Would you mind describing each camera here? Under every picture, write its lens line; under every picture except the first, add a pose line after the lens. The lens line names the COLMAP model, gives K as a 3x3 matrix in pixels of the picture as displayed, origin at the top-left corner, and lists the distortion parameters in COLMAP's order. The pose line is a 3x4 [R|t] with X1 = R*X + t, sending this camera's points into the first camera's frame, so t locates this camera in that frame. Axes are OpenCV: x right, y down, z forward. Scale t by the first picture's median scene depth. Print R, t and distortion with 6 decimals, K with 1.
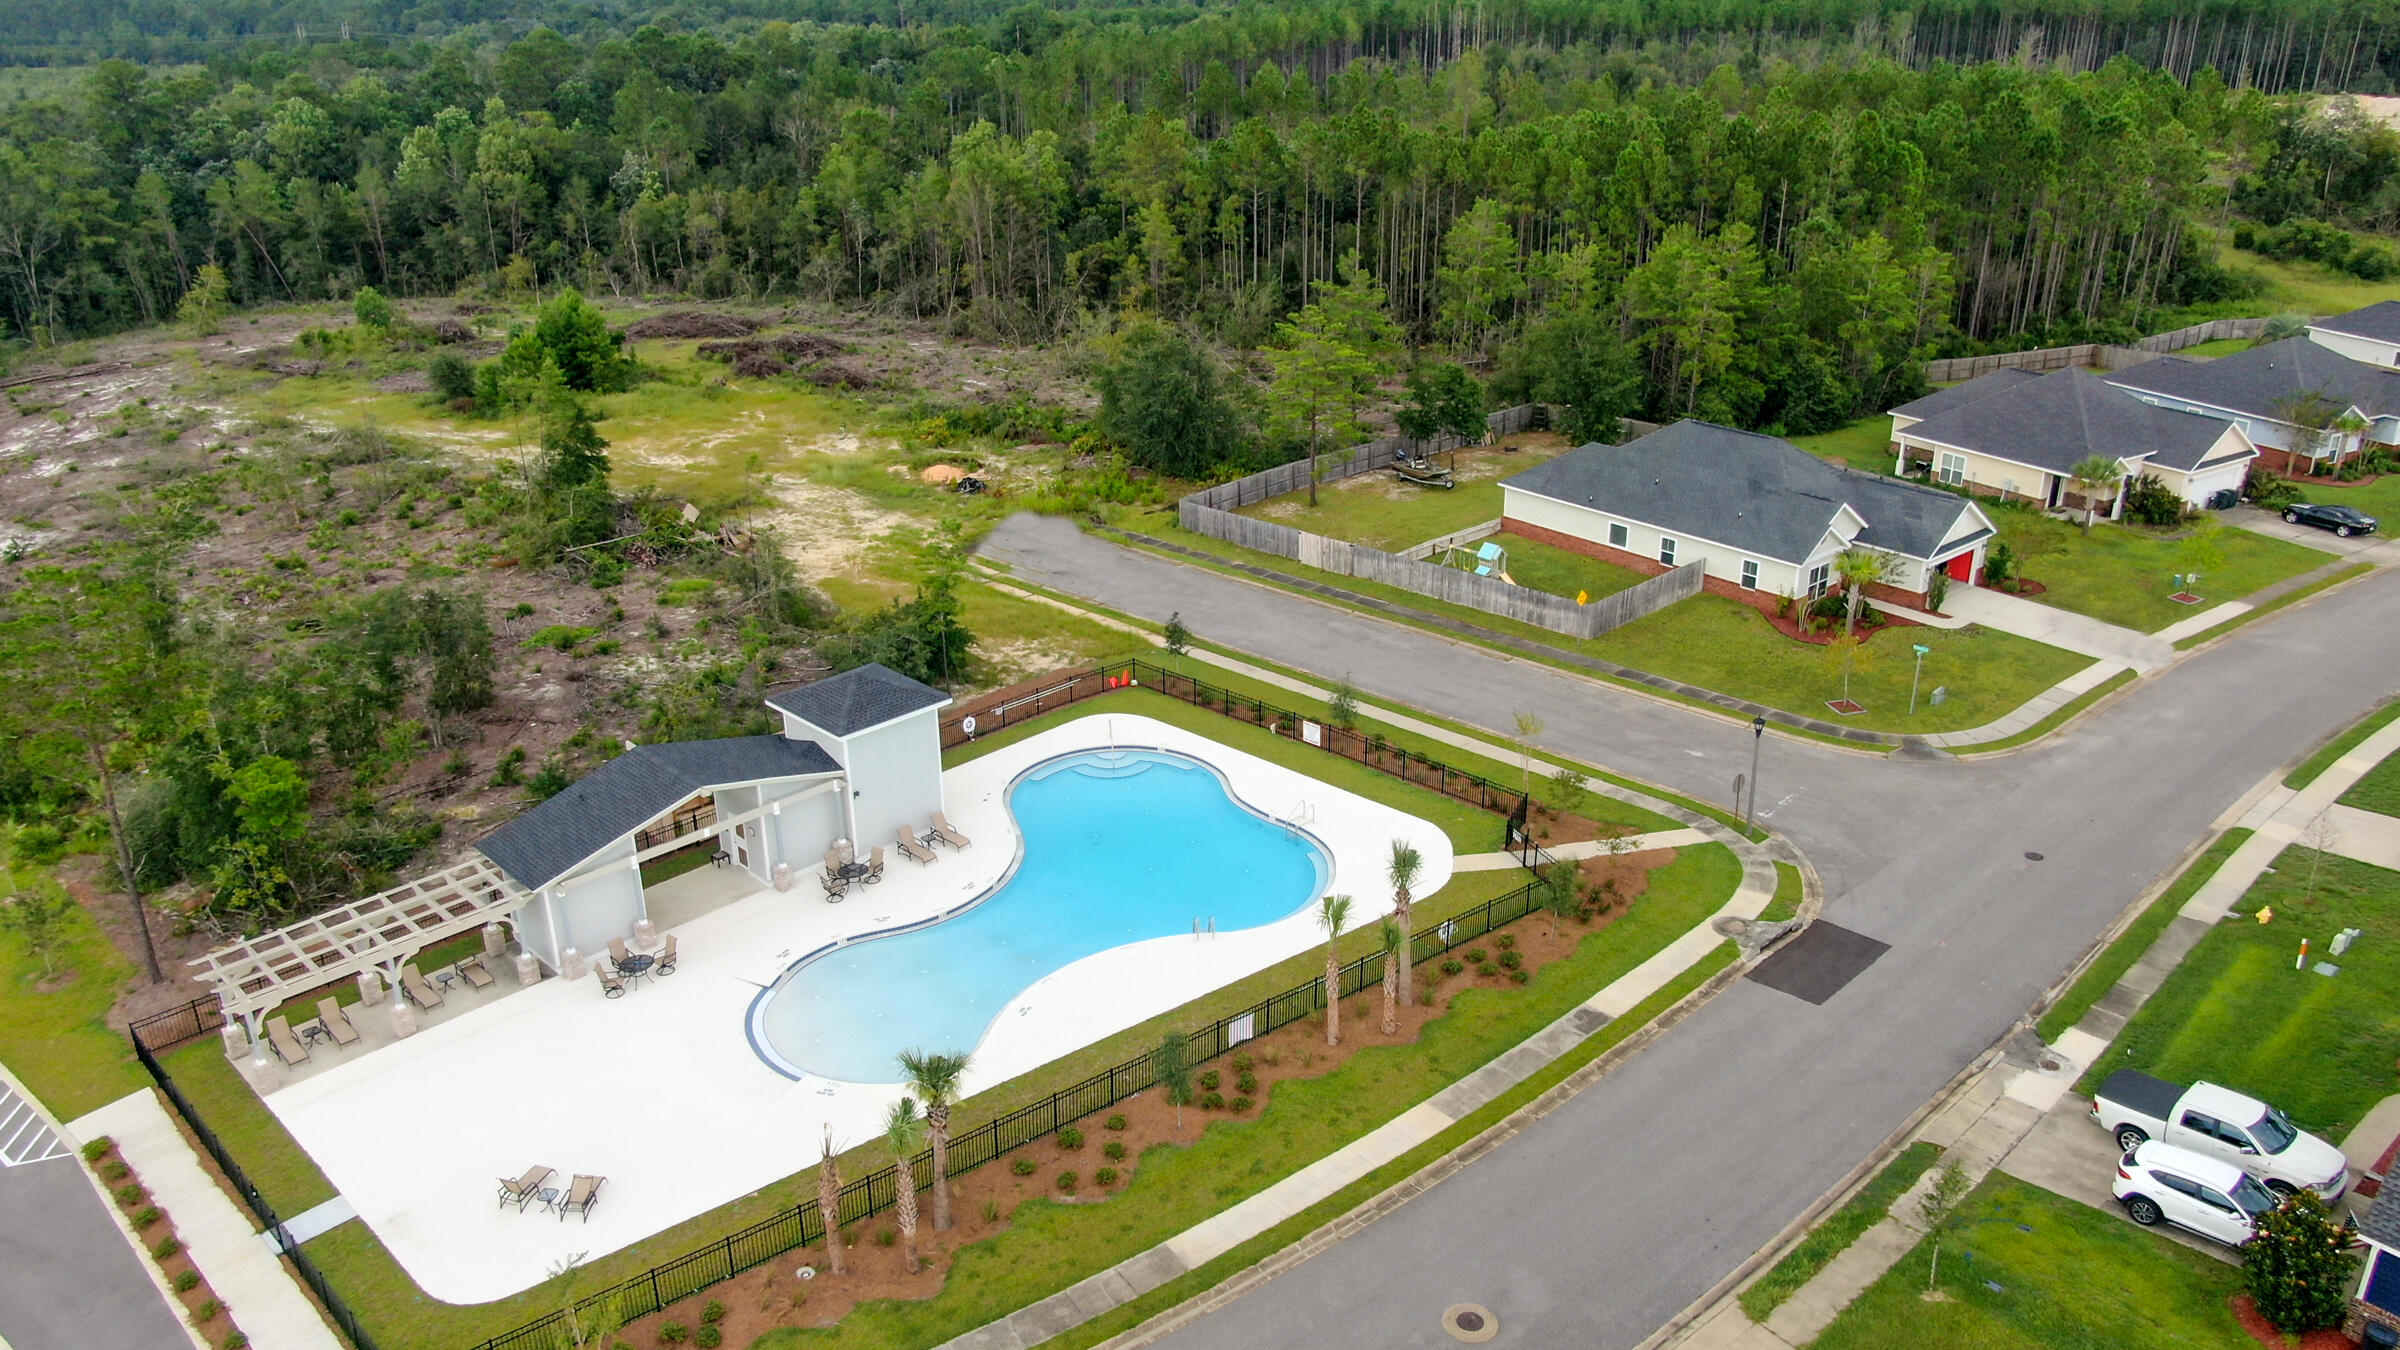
lens RADIAL K [[1704.1, 0, 1200.0], [0, 1704.1, 675.0], [0, 0, 1]] dist [-0.020044, 0.006858]
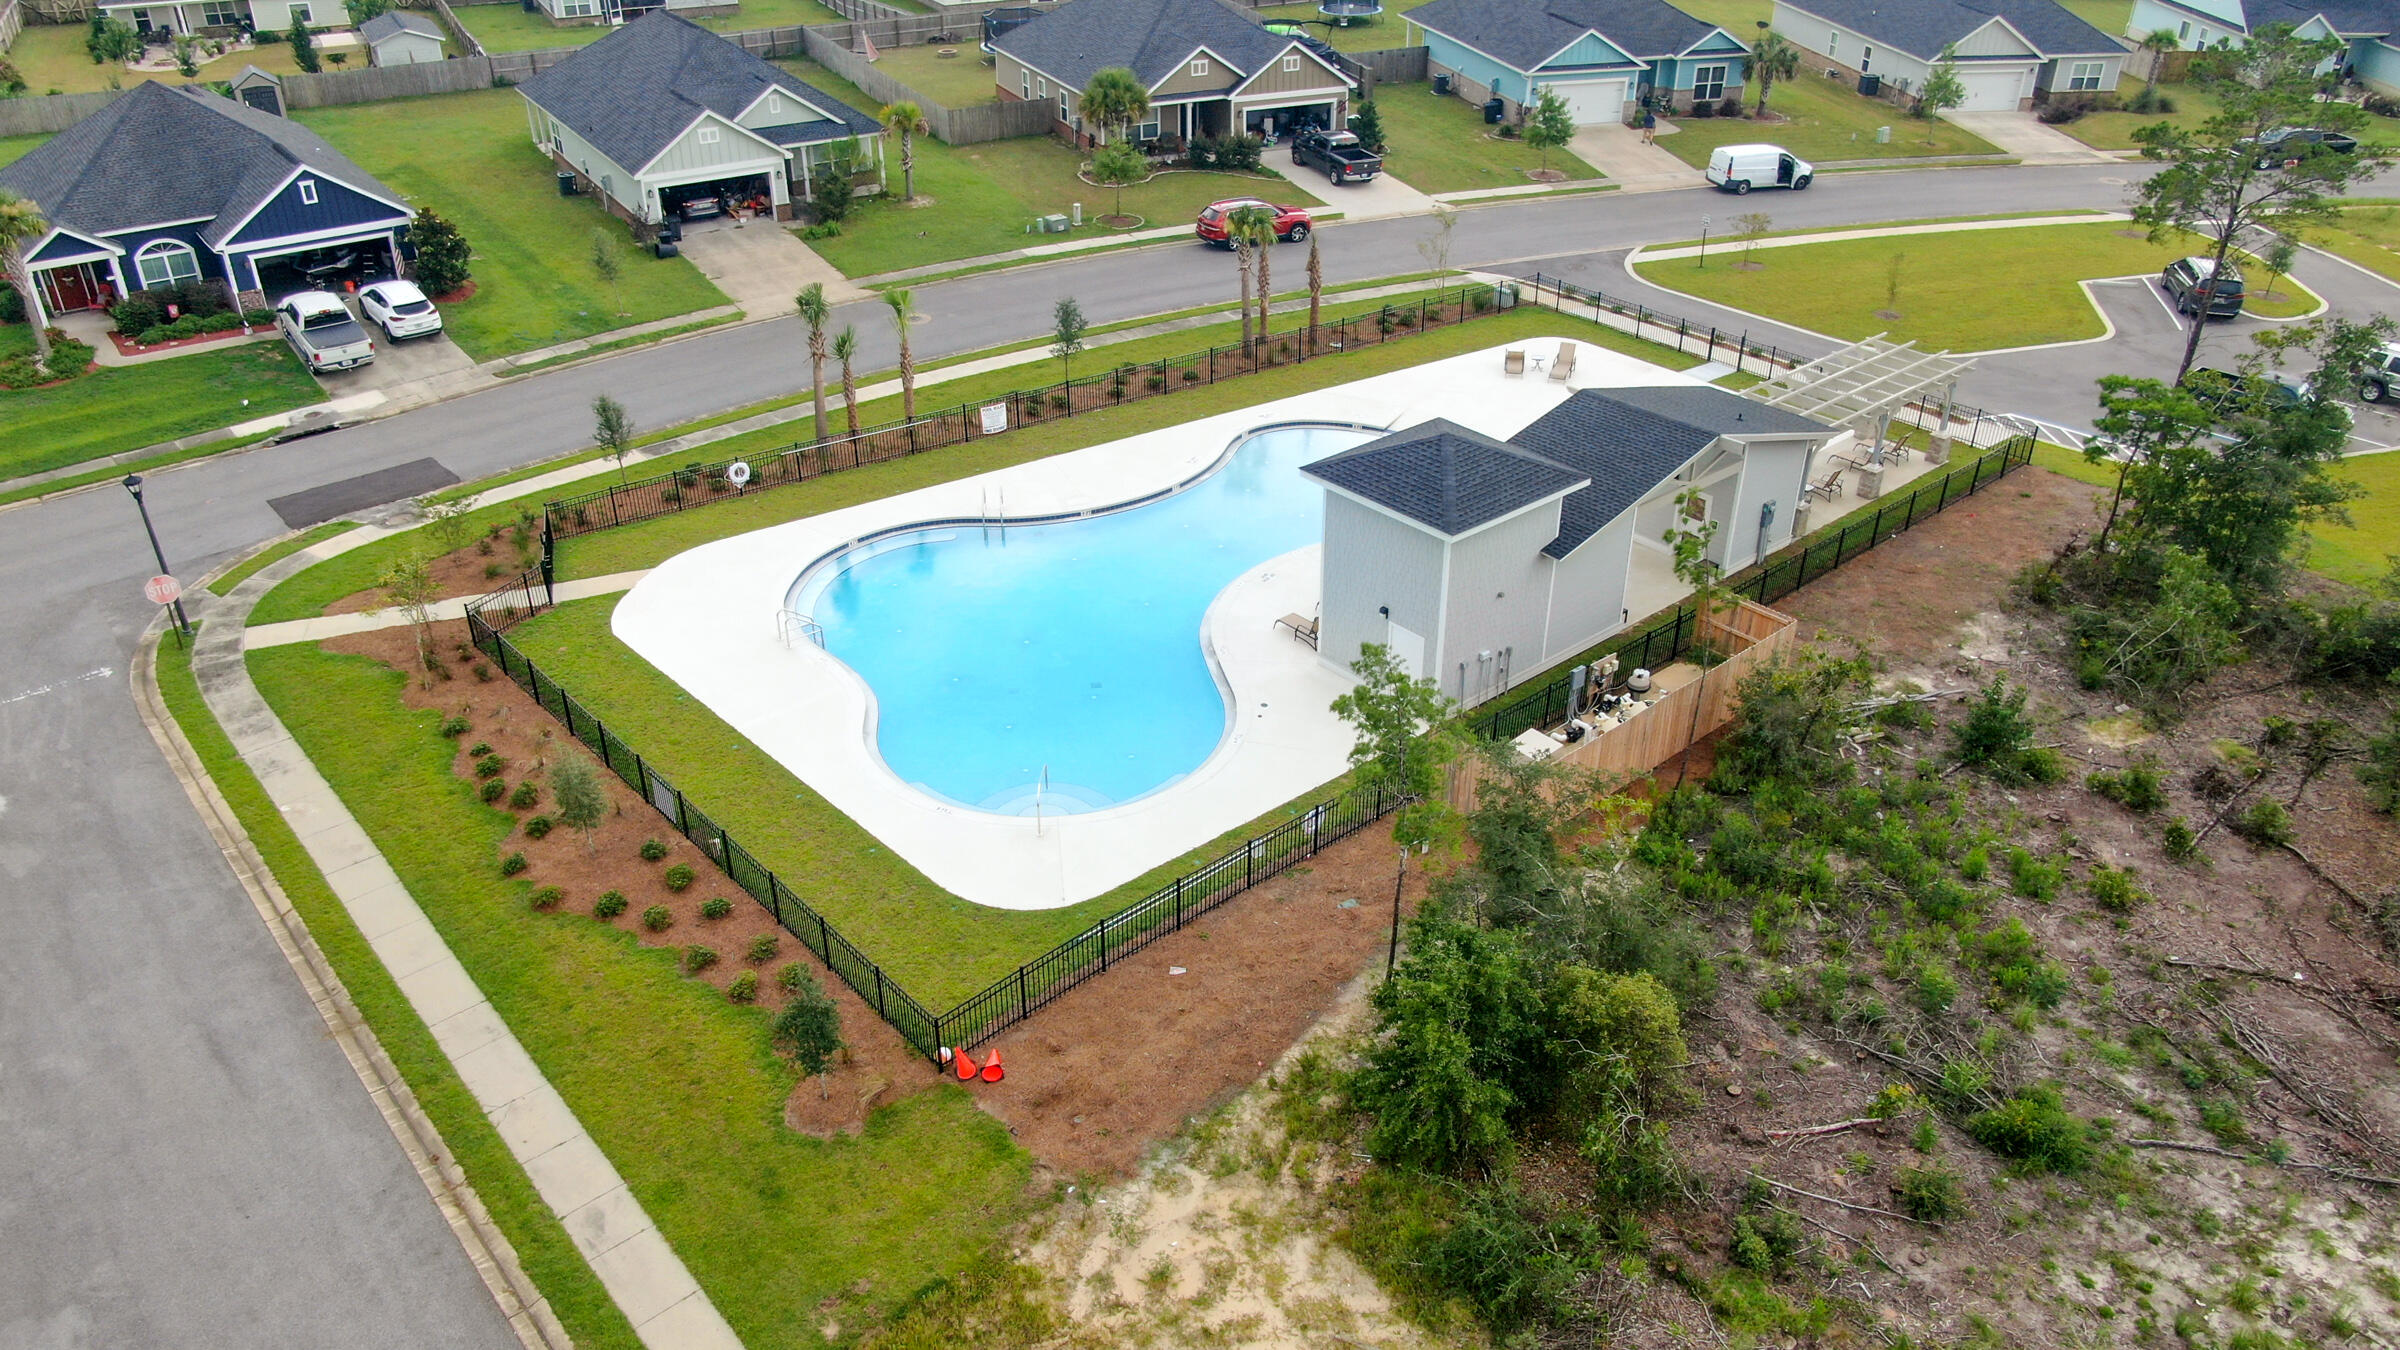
lens RADIAL K [[1704.1, 0, 1200.0], [0, 1704.1, 675.0], [0, 0, 1]] dist [-0.020044, 0.006858]
pose [[-0.996499, -0.032519, 0.077016, -0.140975], [0.042445, 0.596873, 0.801212, -0.402340], [-0.072023, 0.801676, -0.593403, 1.264548]]
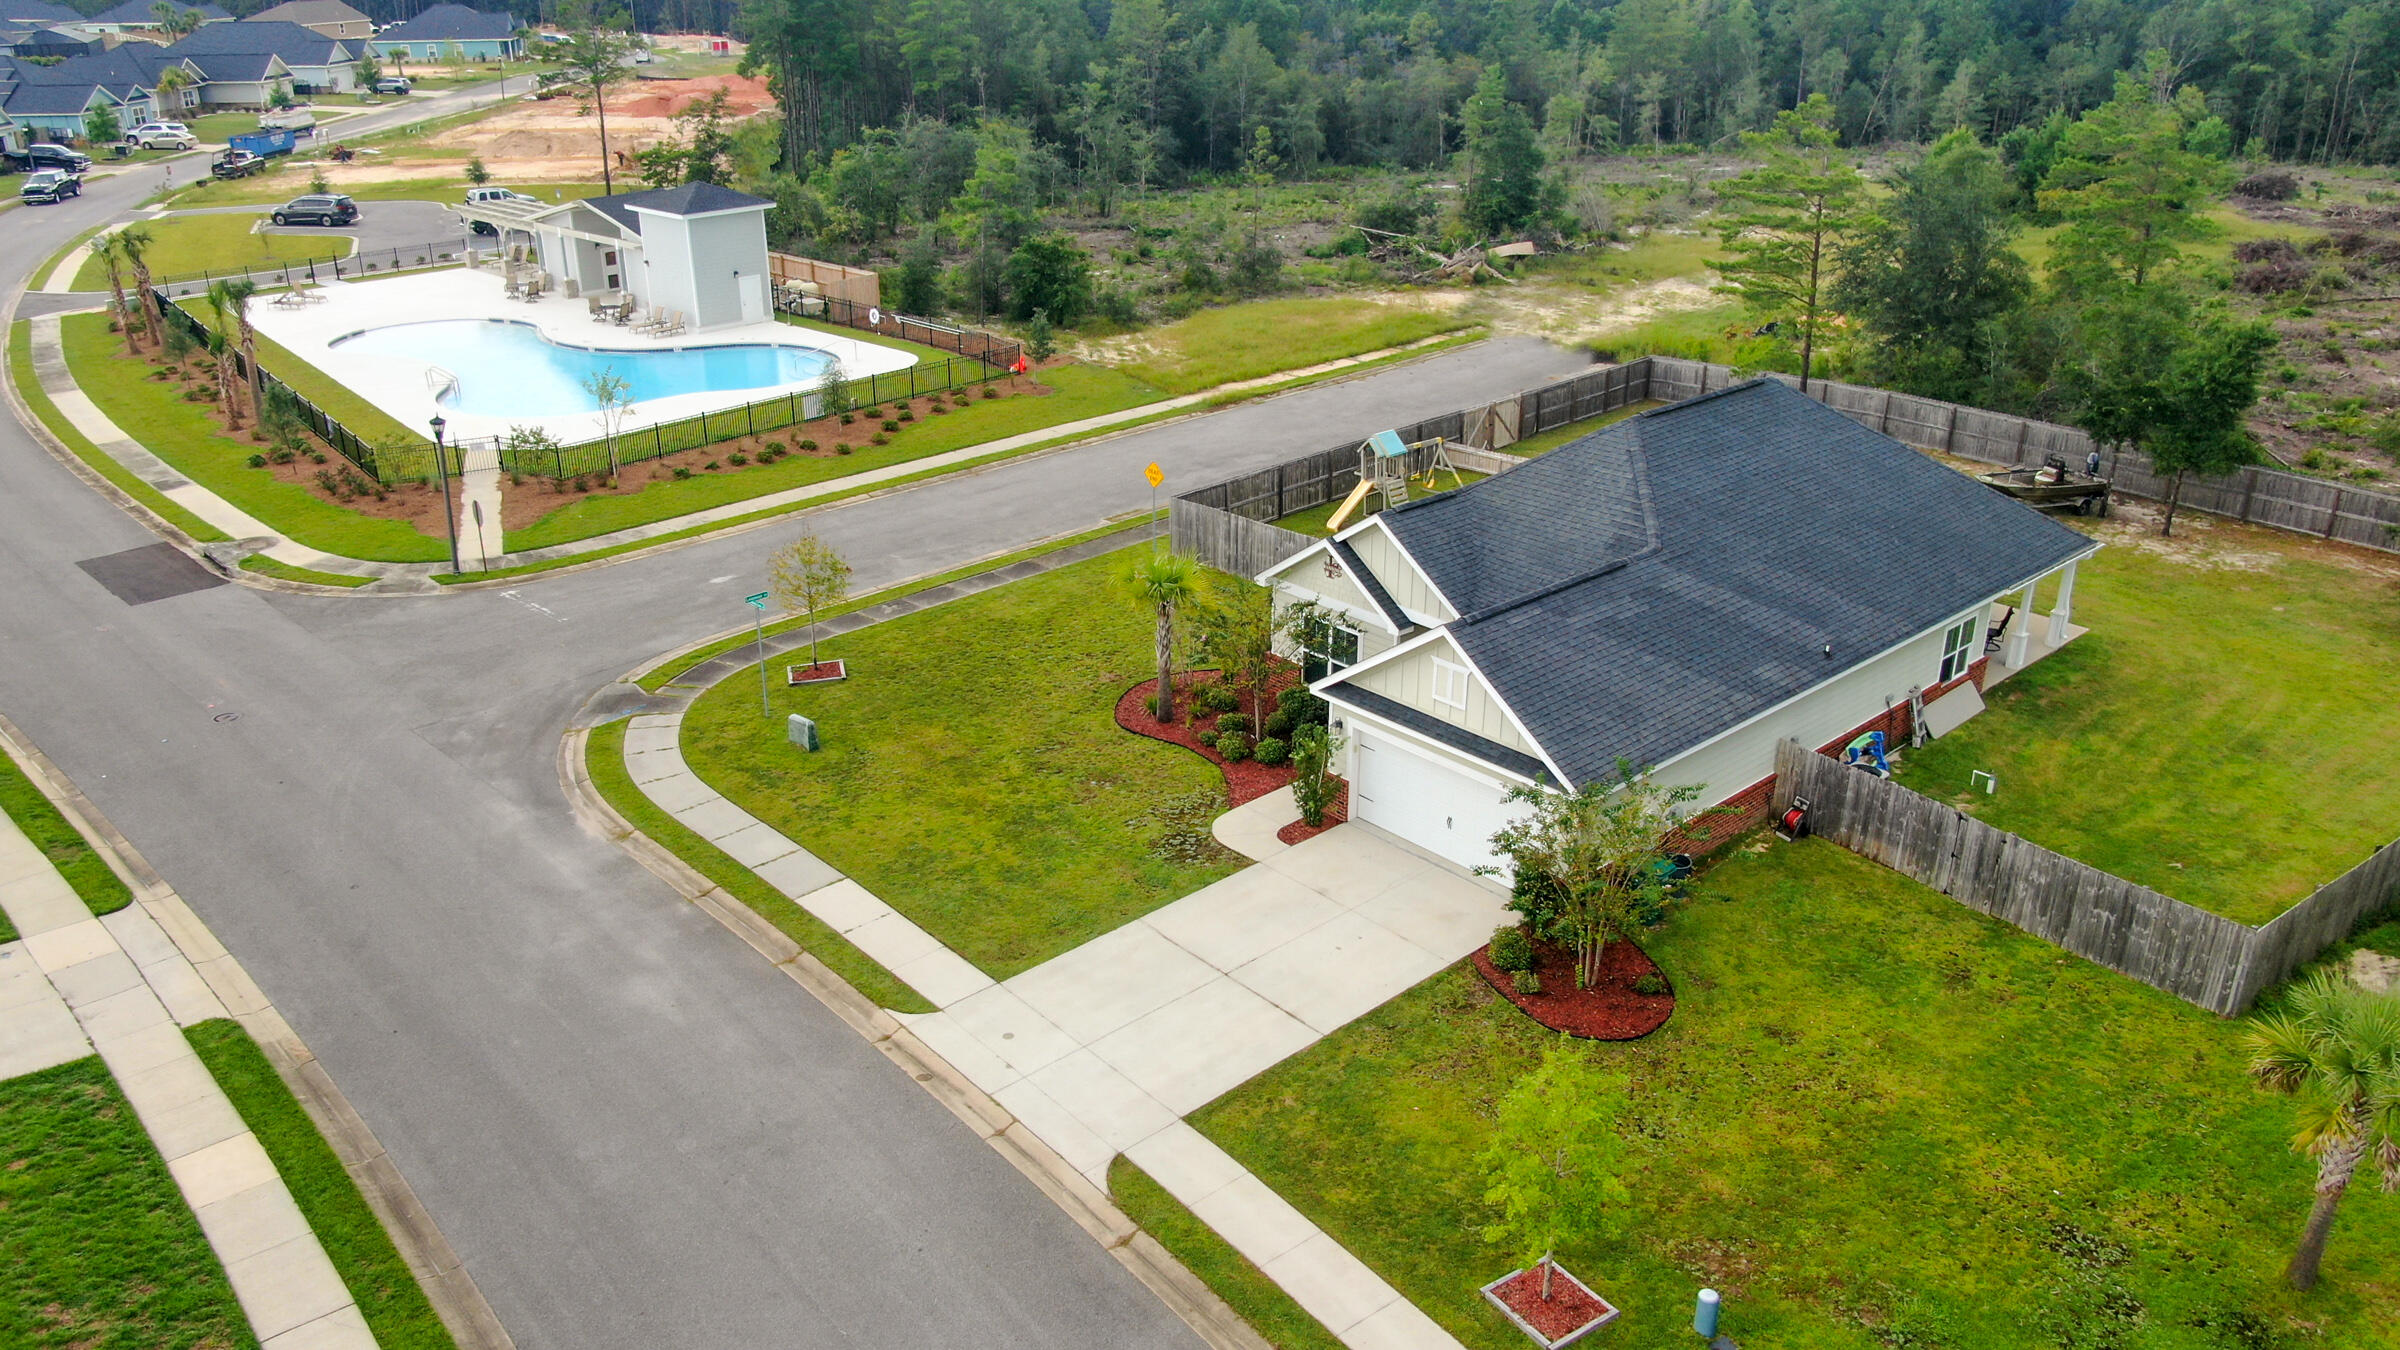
lens RADIAL K [[1766.5, 0, 1200.0], [0, 1766.5, 675.0], [0, 0, 1]] dist [-0.020665, 0.000736]
pose [[0.035886, 0.401960, -0.914954, 0.971814], [-0.384376, 0.850665, 0.358641, -0.253826], [0.922479, 0.338817, 0.185031, 1.059920]]
